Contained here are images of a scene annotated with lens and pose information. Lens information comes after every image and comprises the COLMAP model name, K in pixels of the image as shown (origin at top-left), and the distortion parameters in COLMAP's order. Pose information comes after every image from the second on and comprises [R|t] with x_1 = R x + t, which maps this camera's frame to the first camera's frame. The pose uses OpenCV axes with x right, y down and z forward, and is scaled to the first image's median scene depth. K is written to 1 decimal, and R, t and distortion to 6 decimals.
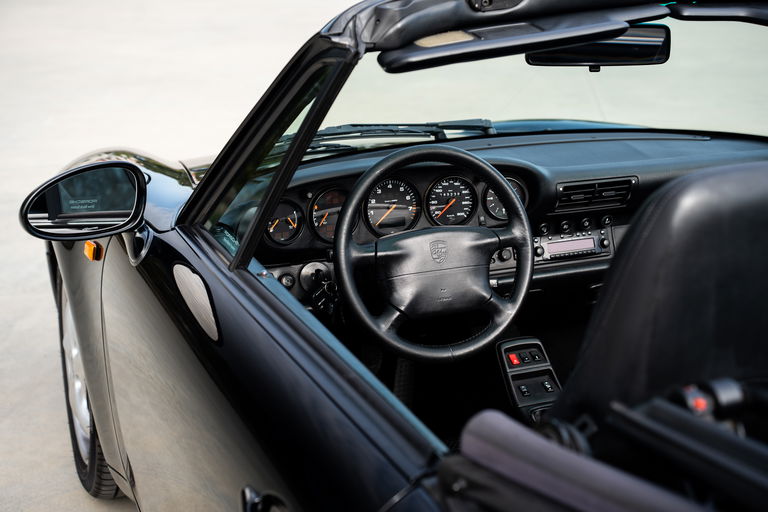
lens RADIAL K [[1101.2, 0, 383.5], [0, 1101.2, 259.3], [0, 0, 1]] dist [0.230064, 0.000000]
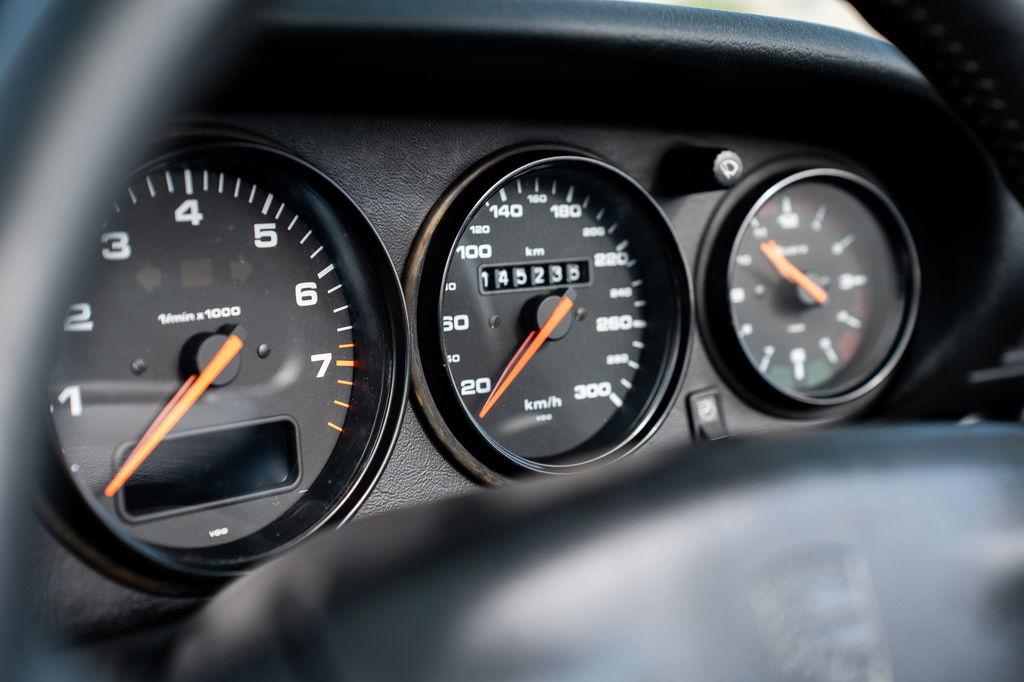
lens RADIAL K [[1802.2, 0, 512.5], [0, 1802.2, 346.1], [0, 0, 1]] dist [0.400192, 0.000000]
pose [[0.937323, -0.050702, 0.344755, -0.036627], [0.095632, 0.988799, -0.114588, -0.017288], [-0.335083, 0.140375, 0.931673, 0.744693]]
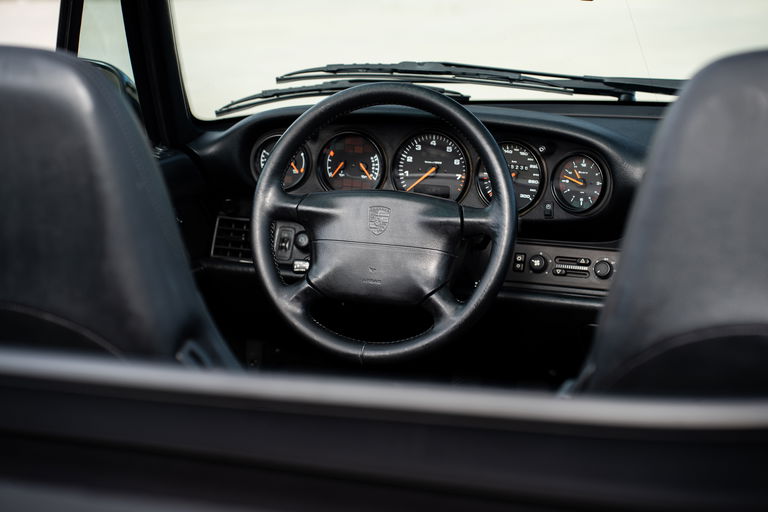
lens RADIAL K [[1671.1, 0, 385.0], [0, 1671.1, 255.2], [0, 0, 1]] dist [0.782963, 0.000000]
pose [[0.716118, 0.162798, -0.678728, 0.762797], [-0.201695, 0.979200, 0.022062, -0.008727], [0.668202, 0.121097, 0.734058, 0.128556]]
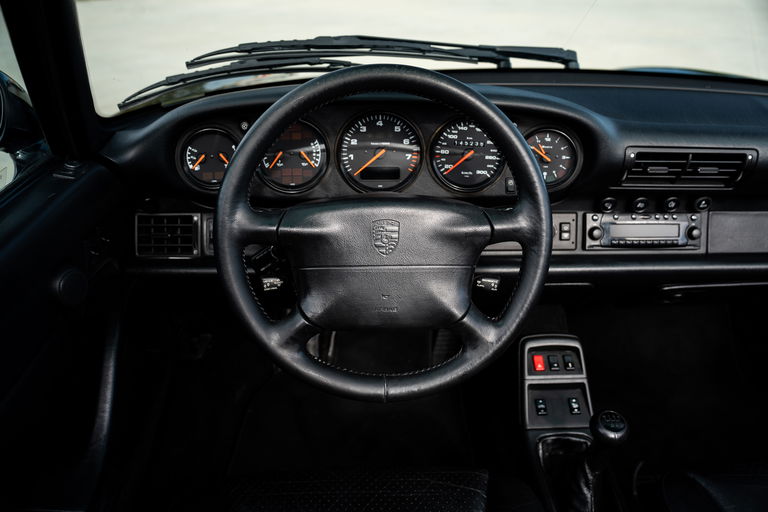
lens RADIAL K [[629.4, 0, 381.4], [0, 629.4, 257.1], [0, 0, 1]] dist [-0.073784, 0.021256]
pose [[0.935863, 0.170198, -0.308535, 0.144515], [-0.114808, 0.975114, 0.189663, -0.057266], [0.333137, -0.142077, 0.932113, 0.587594]]
